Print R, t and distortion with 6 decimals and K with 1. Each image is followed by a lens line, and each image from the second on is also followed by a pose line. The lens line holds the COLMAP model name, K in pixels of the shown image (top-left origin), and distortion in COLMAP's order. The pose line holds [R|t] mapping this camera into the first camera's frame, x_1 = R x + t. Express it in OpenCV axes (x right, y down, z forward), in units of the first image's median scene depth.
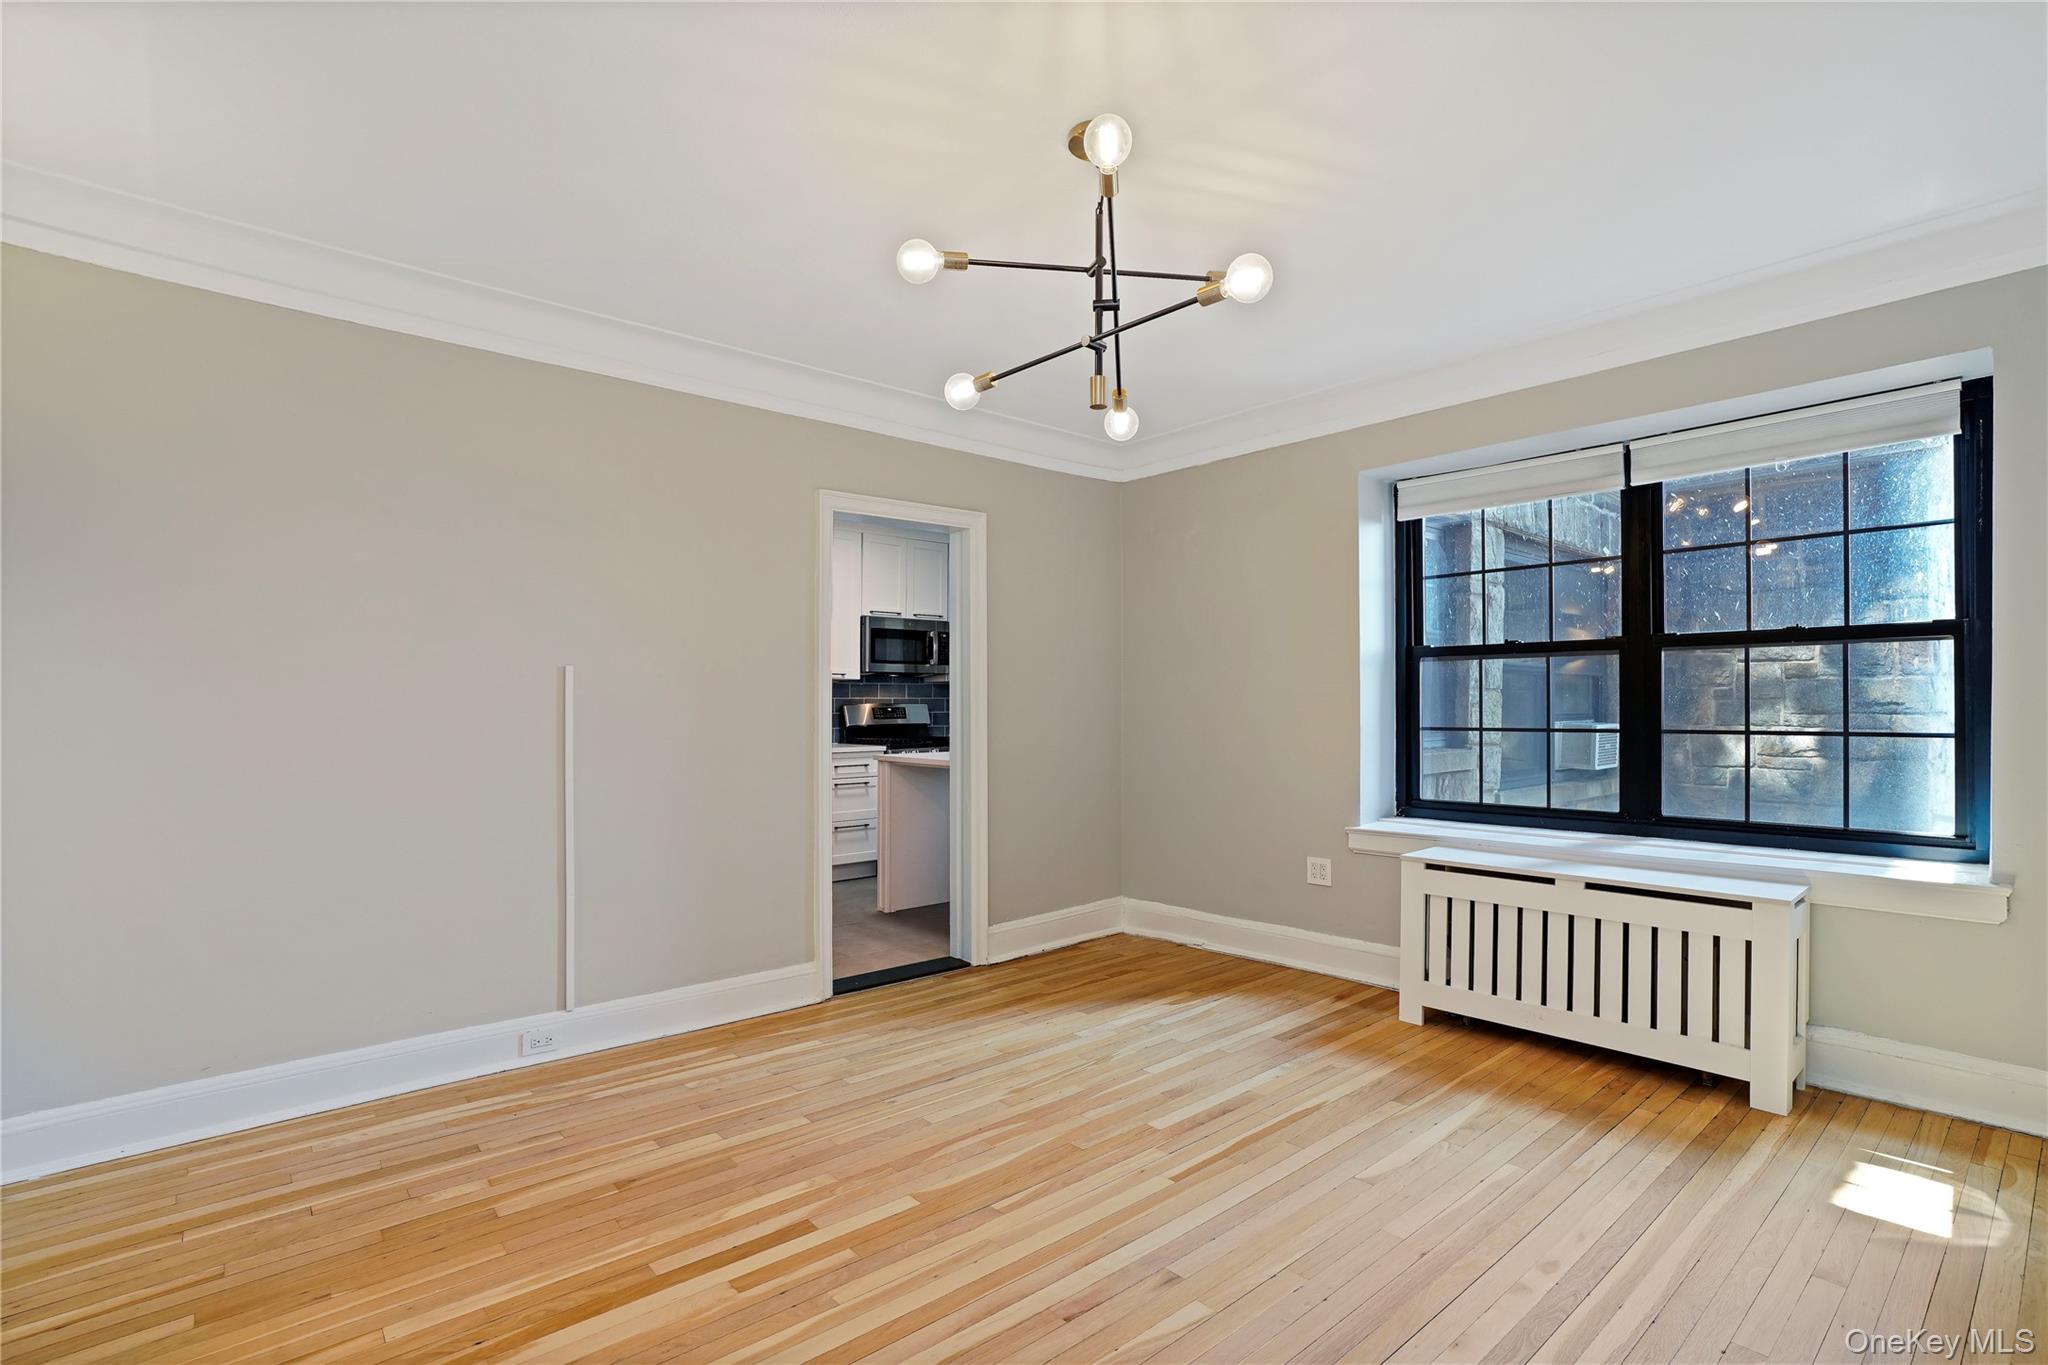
lens RADIAL K [[956.1, 0, 1038.4], [0, 956.1, 692.8], [0, 0, 1]] dist [-0.057125, 0.029031]
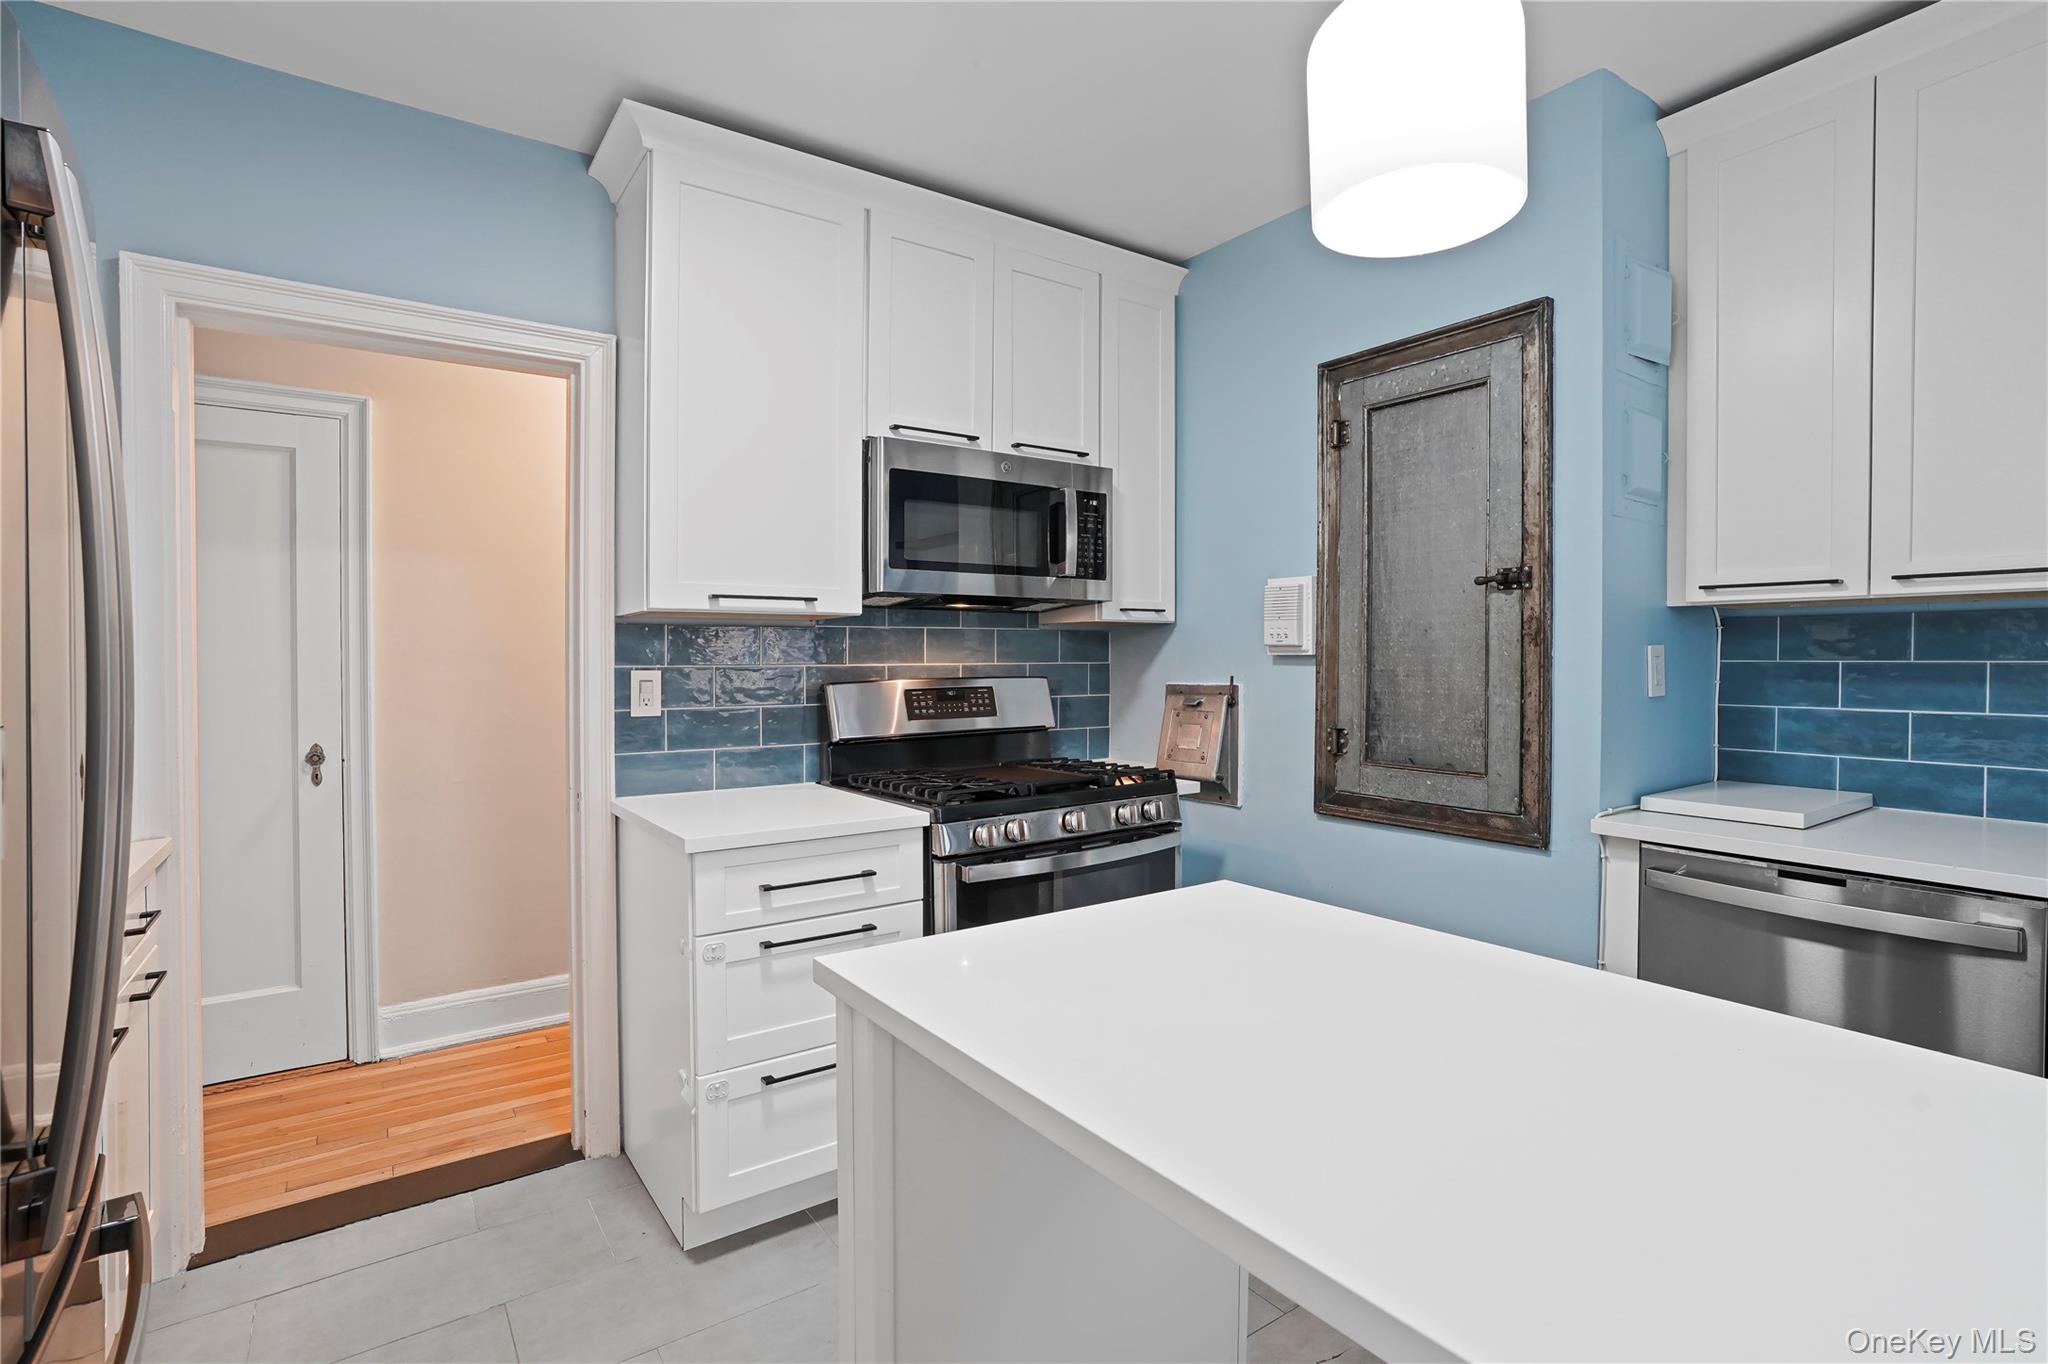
lens RADIAL K [[972.2, 0, 1030.1], [0, 972.2, 670.6], [0, 0, 1]] dist [-0.051381, 0.024006]
pose [[0.993438, 0.002277, -0.114346, -0.080389], [0.000877, 0.999621, 0.027526, -0.003042], [0.114365, -0.027446, 0.993060, 0.618841]]
